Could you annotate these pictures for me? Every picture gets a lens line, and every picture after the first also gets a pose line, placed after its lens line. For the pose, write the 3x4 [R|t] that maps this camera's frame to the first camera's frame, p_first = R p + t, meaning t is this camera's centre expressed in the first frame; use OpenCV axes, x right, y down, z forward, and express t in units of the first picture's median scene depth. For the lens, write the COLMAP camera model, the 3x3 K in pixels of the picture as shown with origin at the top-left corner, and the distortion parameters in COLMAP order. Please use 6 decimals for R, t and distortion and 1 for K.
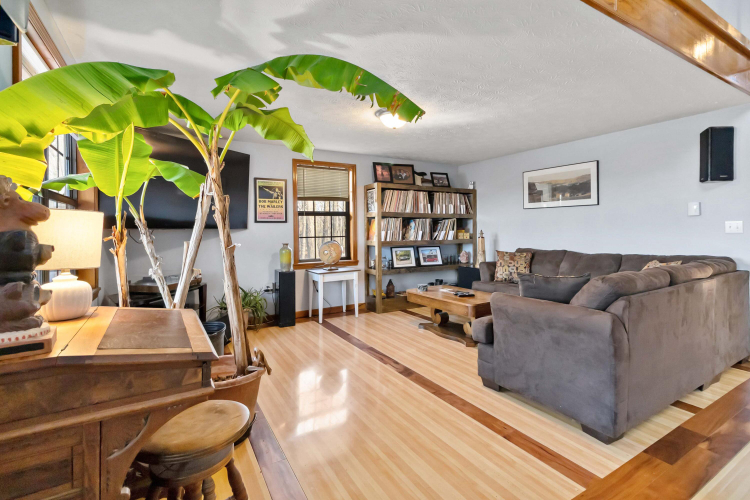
lens RADIAL K [[353.6, 0, 373.8], [0, 353.6, 231.6], [0, 0, 1]] dist [0.002090, -0.000262]
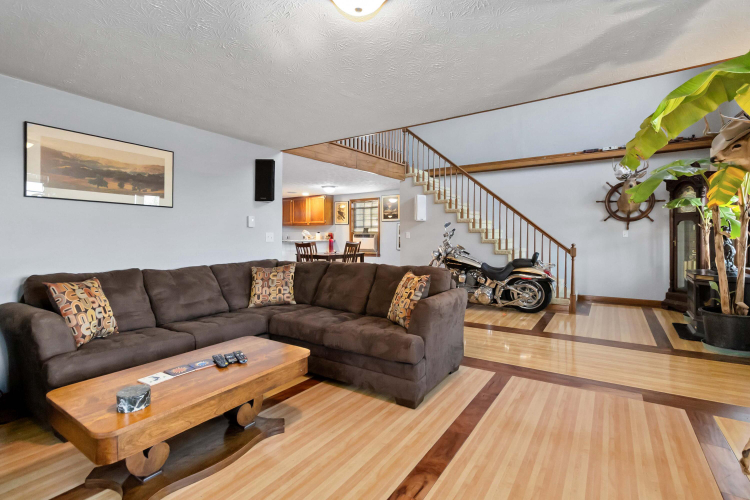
lens RADIAL K [[353.6, 0, 372.7], [0, 353.6, 248.2], [0, 0, 1]] dist [0.002090, -0.000262]
pose [[-0.441723, -0.019606, 0.896937, -0.236957], [0.003678, 0.999713, 0.023664, -0.001094], [-0.897144, 0.013751, -0.441524, 0.785034]]
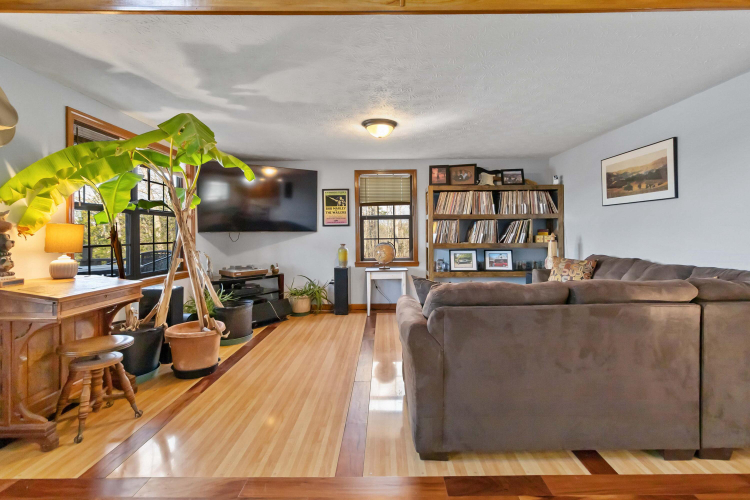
lens RADIAL K [[353.6, 0, 377.7], [0, 353.6, 232.6], [0, 0, 1]] dist [0.002090, -0.000262]
pose [[0.860743, 0.000112, -0.509039, 0.393757], [-0.001092, 0.999998, -0.001626, -0.001746], [0.509038, 0.001955, 0.860742, 0.046603]]
